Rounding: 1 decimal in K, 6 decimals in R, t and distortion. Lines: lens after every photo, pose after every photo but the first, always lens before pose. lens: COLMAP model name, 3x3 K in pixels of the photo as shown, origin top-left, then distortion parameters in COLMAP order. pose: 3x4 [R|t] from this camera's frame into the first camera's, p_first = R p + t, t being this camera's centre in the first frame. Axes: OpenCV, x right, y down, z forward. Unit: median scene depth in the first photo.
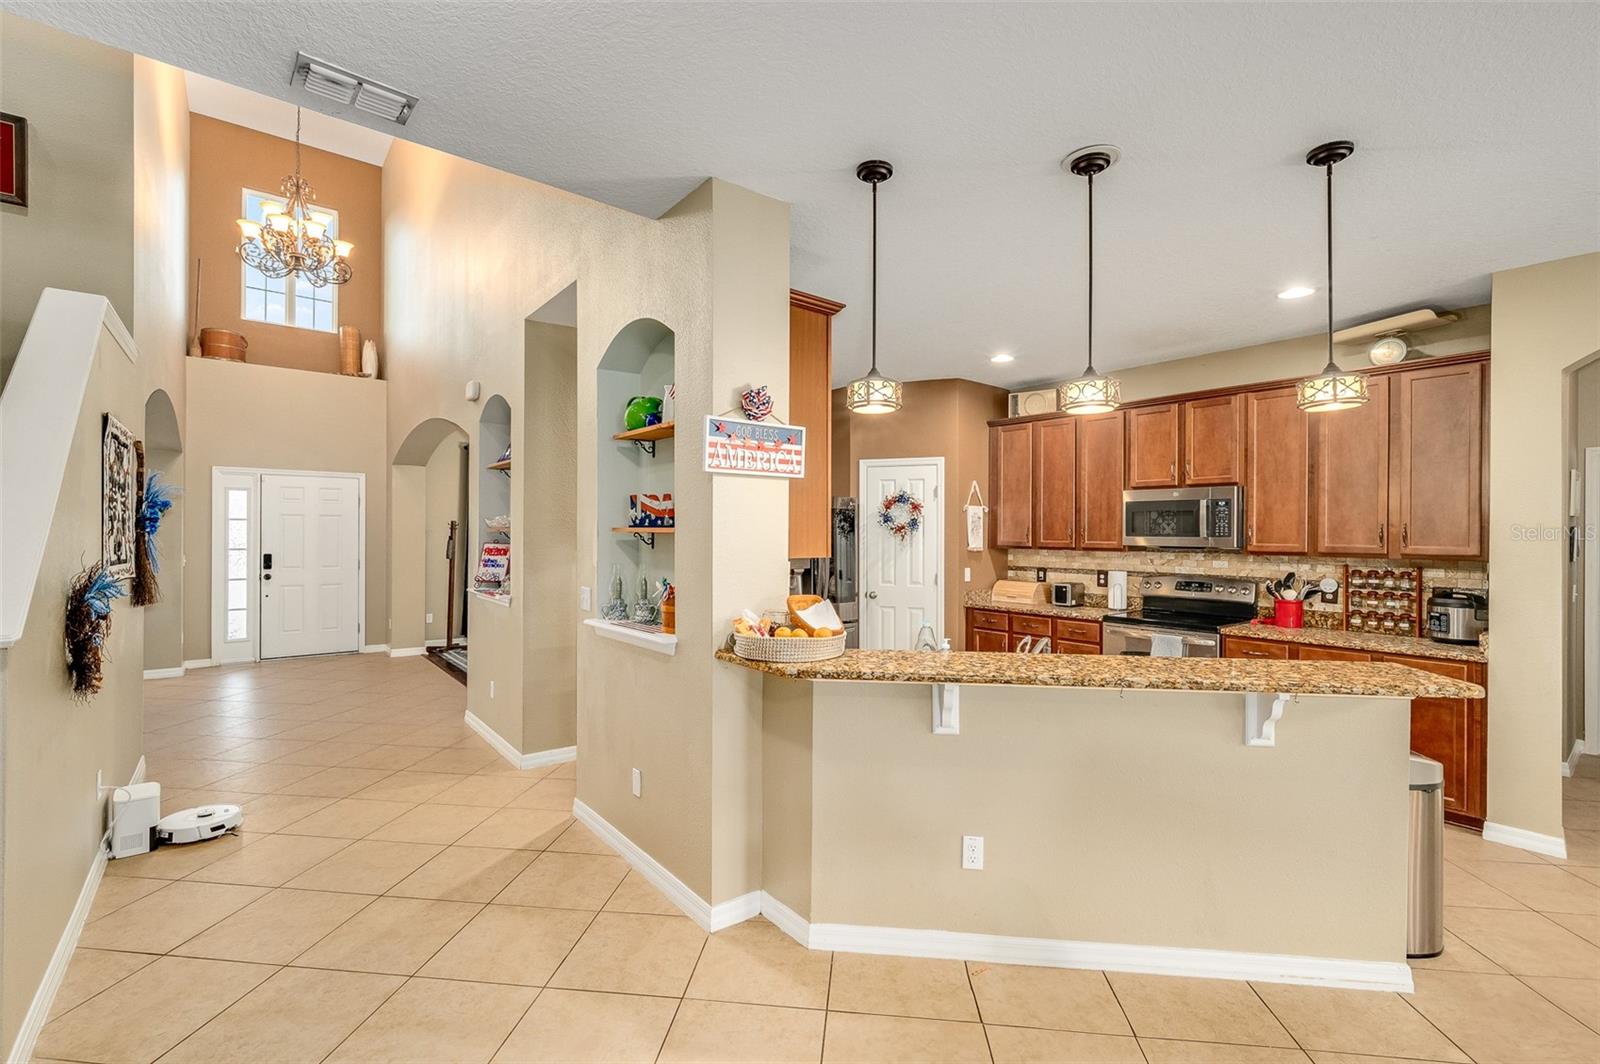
lens RADIAL K [[703.9, 0, 799.2], [0, 703.9, 535.8], [0, 0, 1]] dist [0.002656, 0.000203]
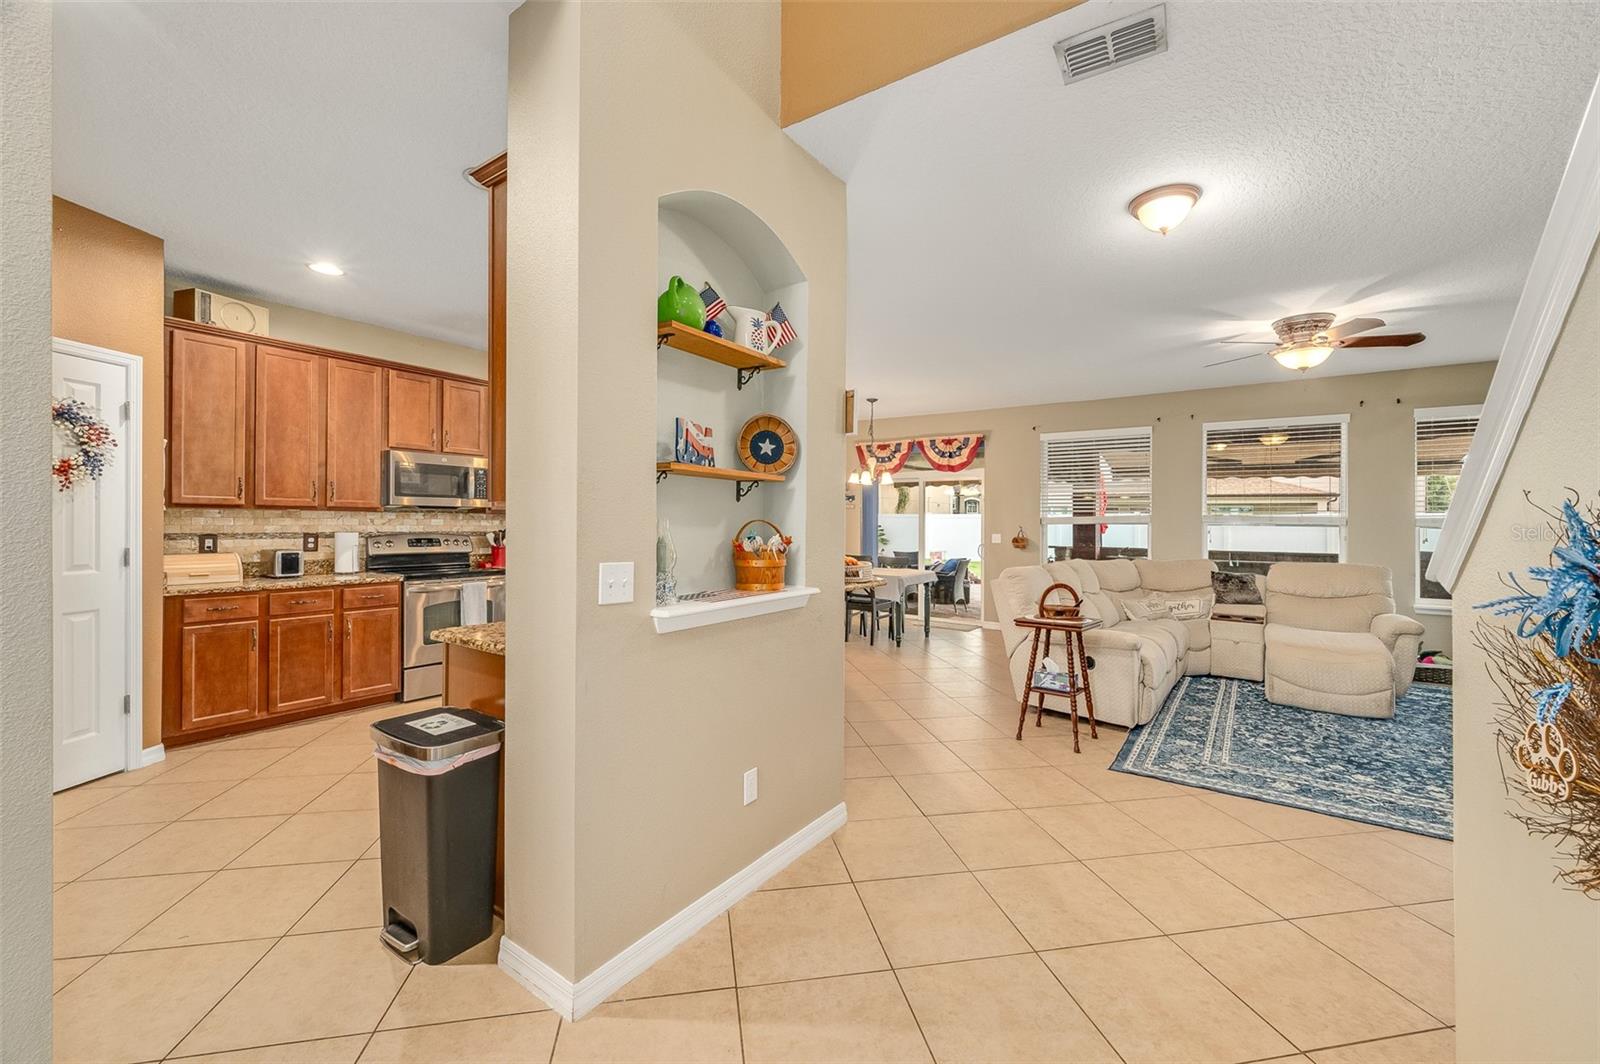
lens RADIAL K [[636.5, 0, 807.2], [0, 636.5, 521.9], [0, 0, 1]] dist [-0.000523, -0.000330]
pose [[-0.296955, -0.009509, 0.954844, -0.610520], [-0.011185, 0.999916, 0.006479, 0.026974], [-0.954826, -0.008756, -0.297037, 0.749454]]
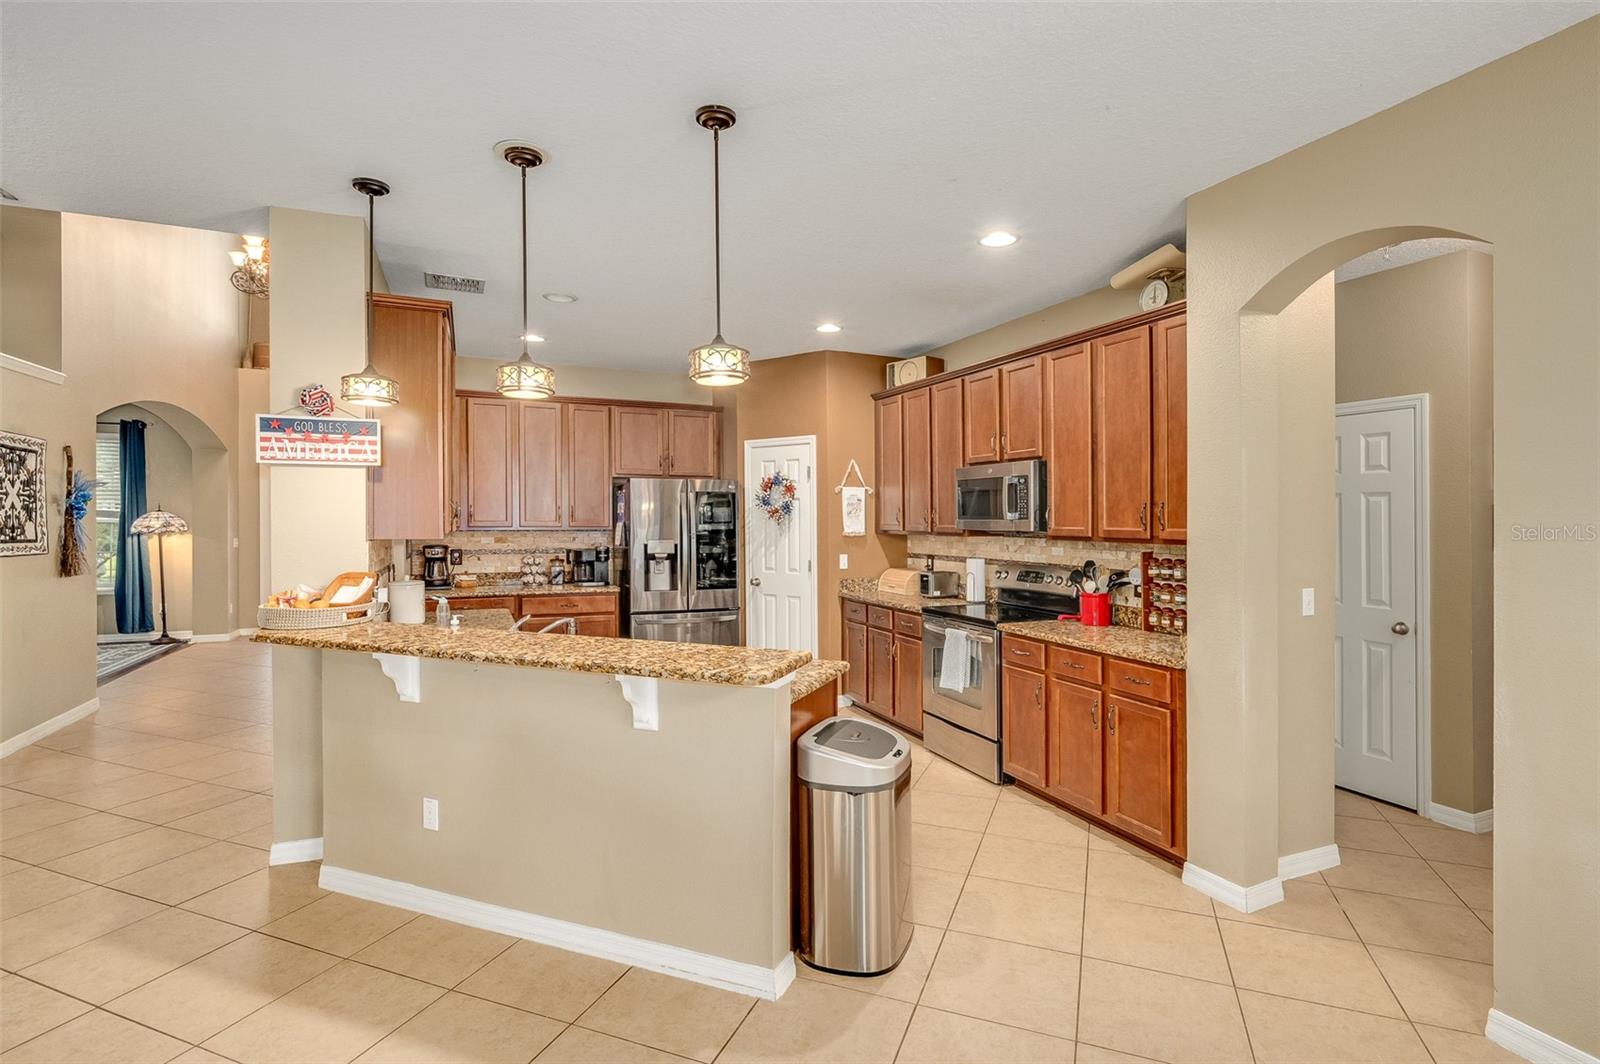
lens RADIAL K [[774.7, 0, 802.7], [0, 774.7, 523.3], [0, 0, 1]] dist [-0.000512, -0.000067]
pose [[0.965373, -0.002081, -0.260866, 0.560022], [0.002664, 0.999995, 0.001879, 0.003869], [0.260861, -0.002509, 0.965373, 0.006421]]
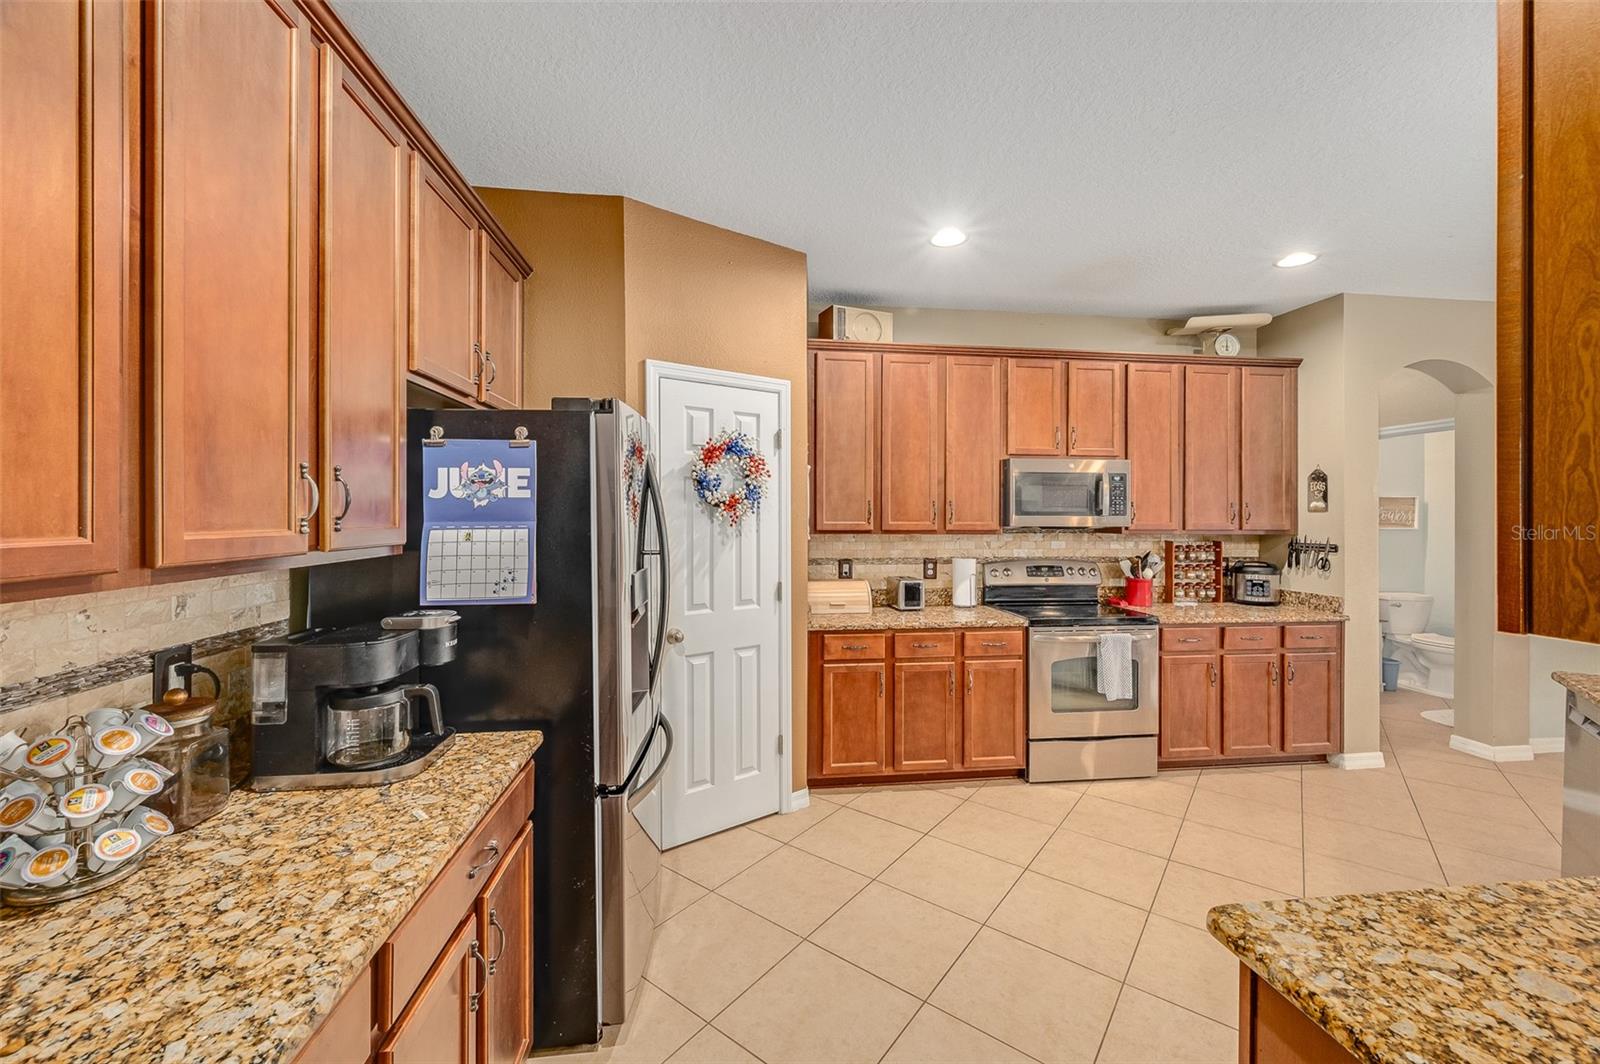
lens RADIAL K [[635.1, 0, 800.5], [0, 635.1, 522.1], [0, 0, 1]] dist [-0.000062, 0.000243]
pose [[0.518567, -0.016263, 0.854882, -0.296356], [0.001968, 0.999839, 0.017826, -0.005070], [-0.855035, -0.007561, 0.518516, 0.883735]]
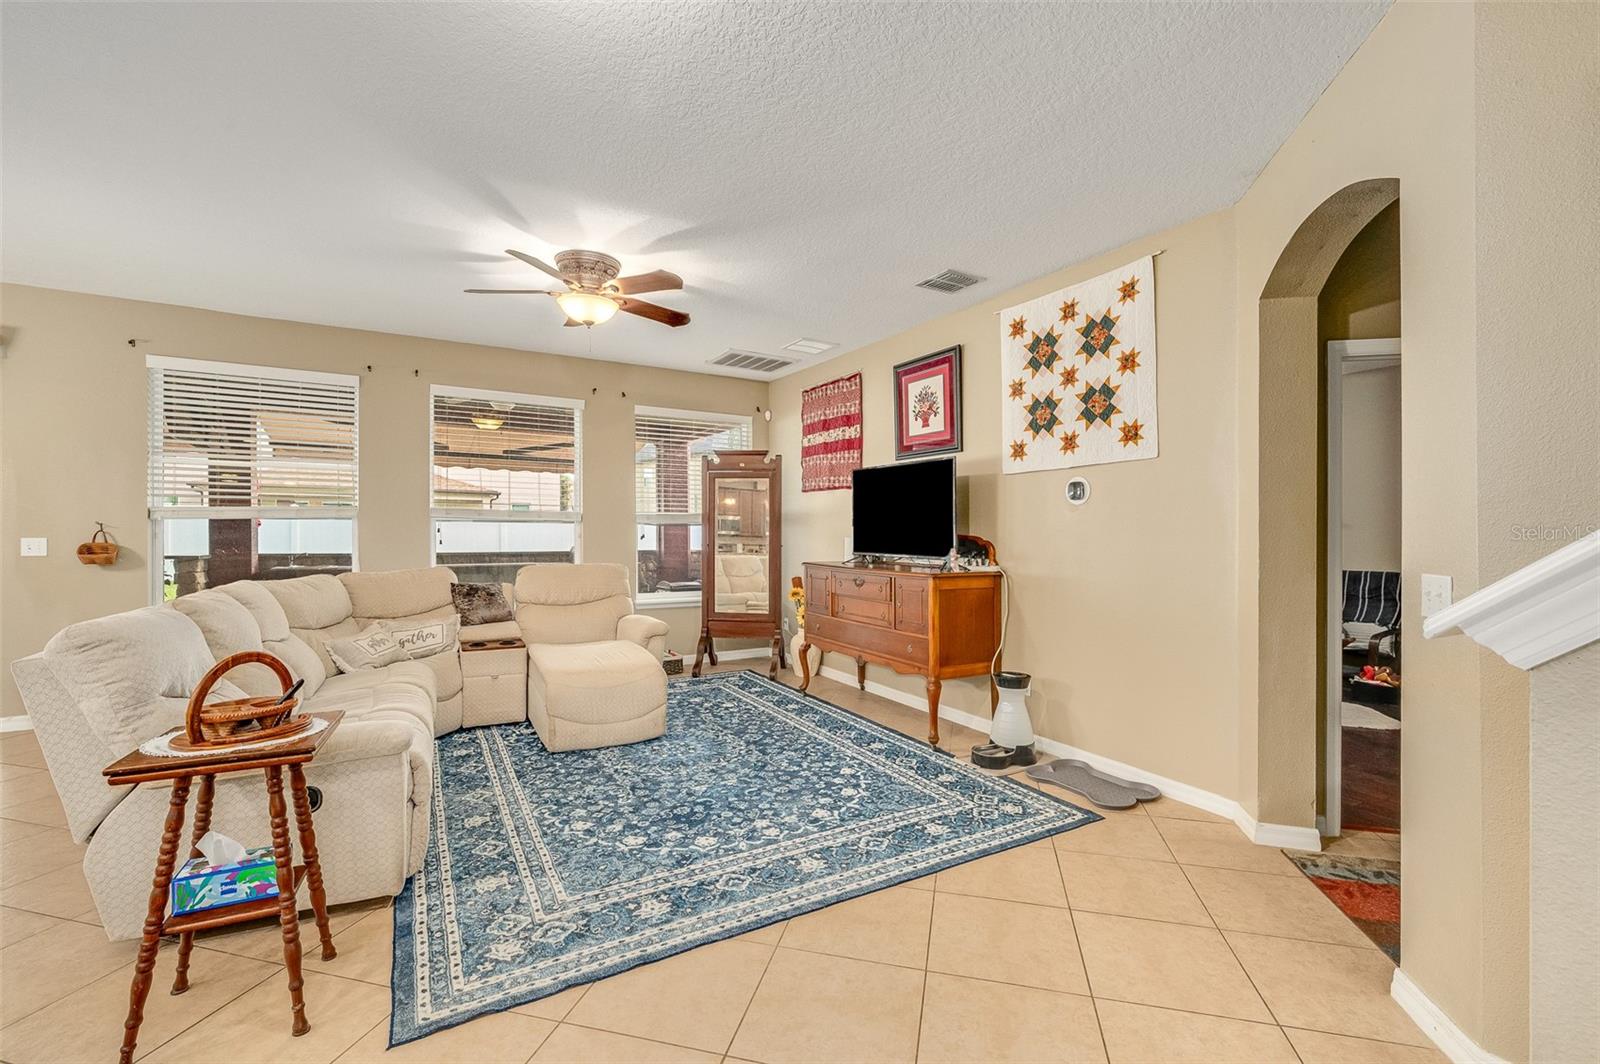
lens RADIAL K [[683.0, 0, 800.0], [0, 683.0, 532.0], [0, 0, 1]] dist [0.000157, -0.000407]
pose [[-0.990379, -0.017336, 0.137289, -0.288289], [-0.016276, 0.999828, 0.008840, 0.031319], [-0.137419, 0.006520, -0.990492, 0.532424]]
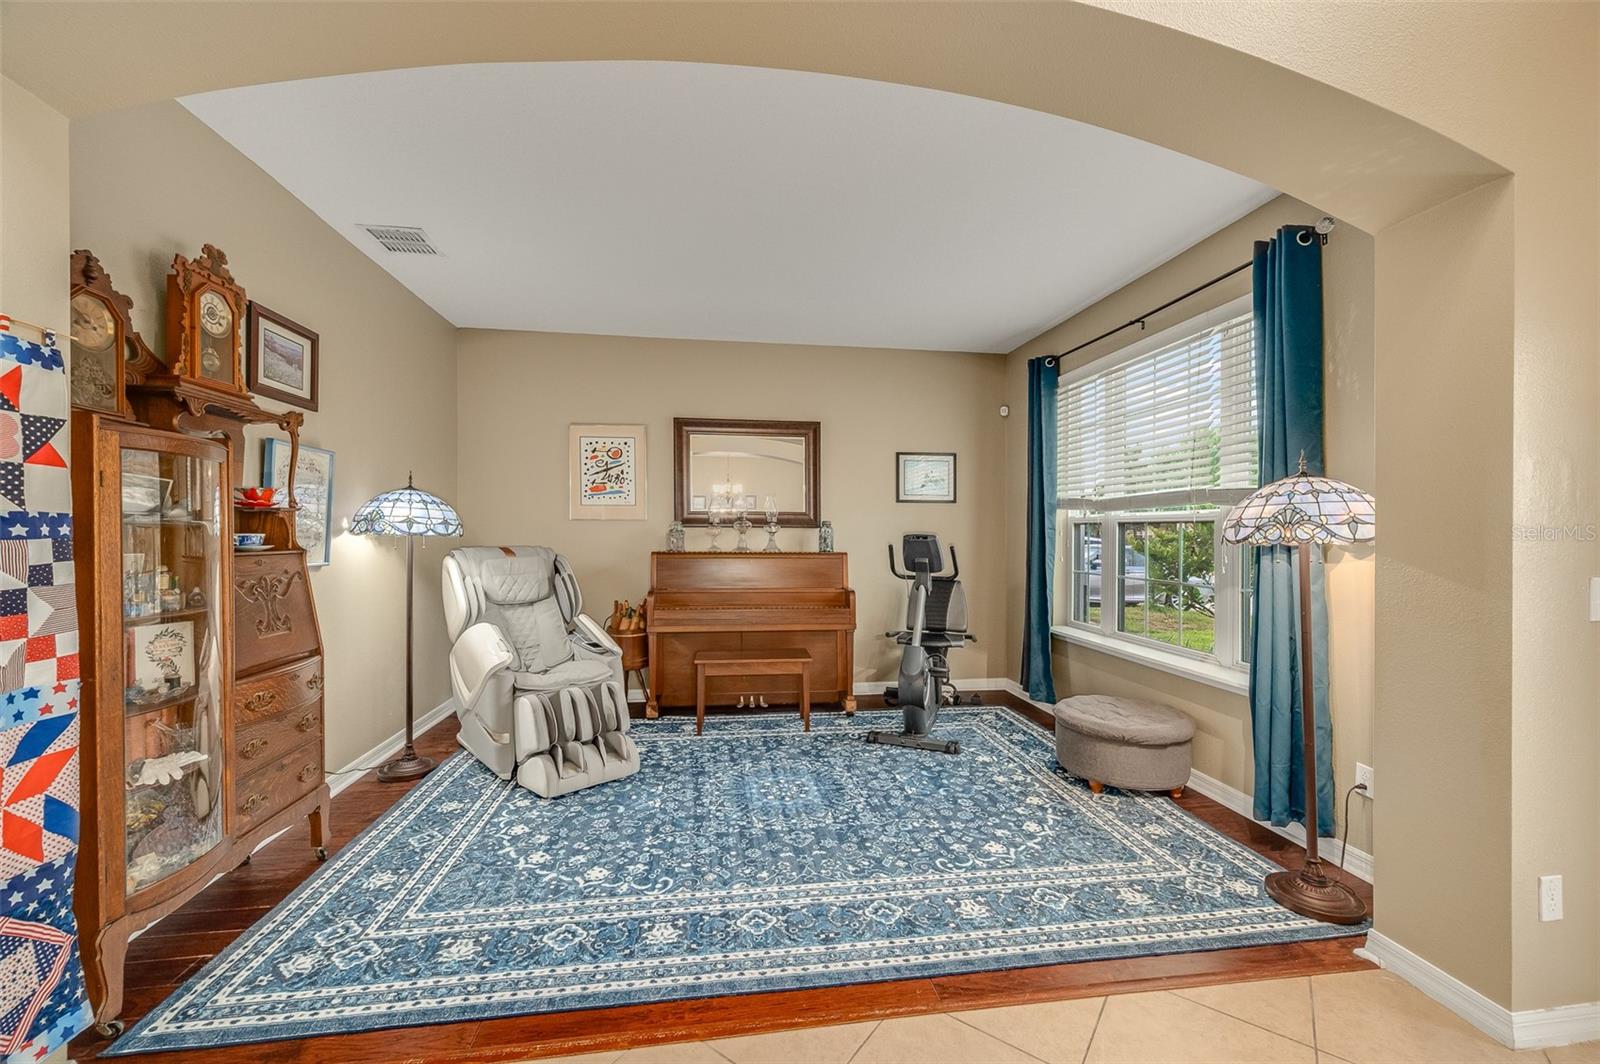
lens RADIAL K [[635.1, 0, 800.5], [0, 635.1, 522.1], [0, 0, 1]] dist [-0.000062, 0.000243]
pose [[-0.494651, -0.022743, -0.868794, -0.788979], [-0.012160, 0.999741, -0.019247, 0.023305], [0.869007, 0.001043, -0.494799, 1.291139]]
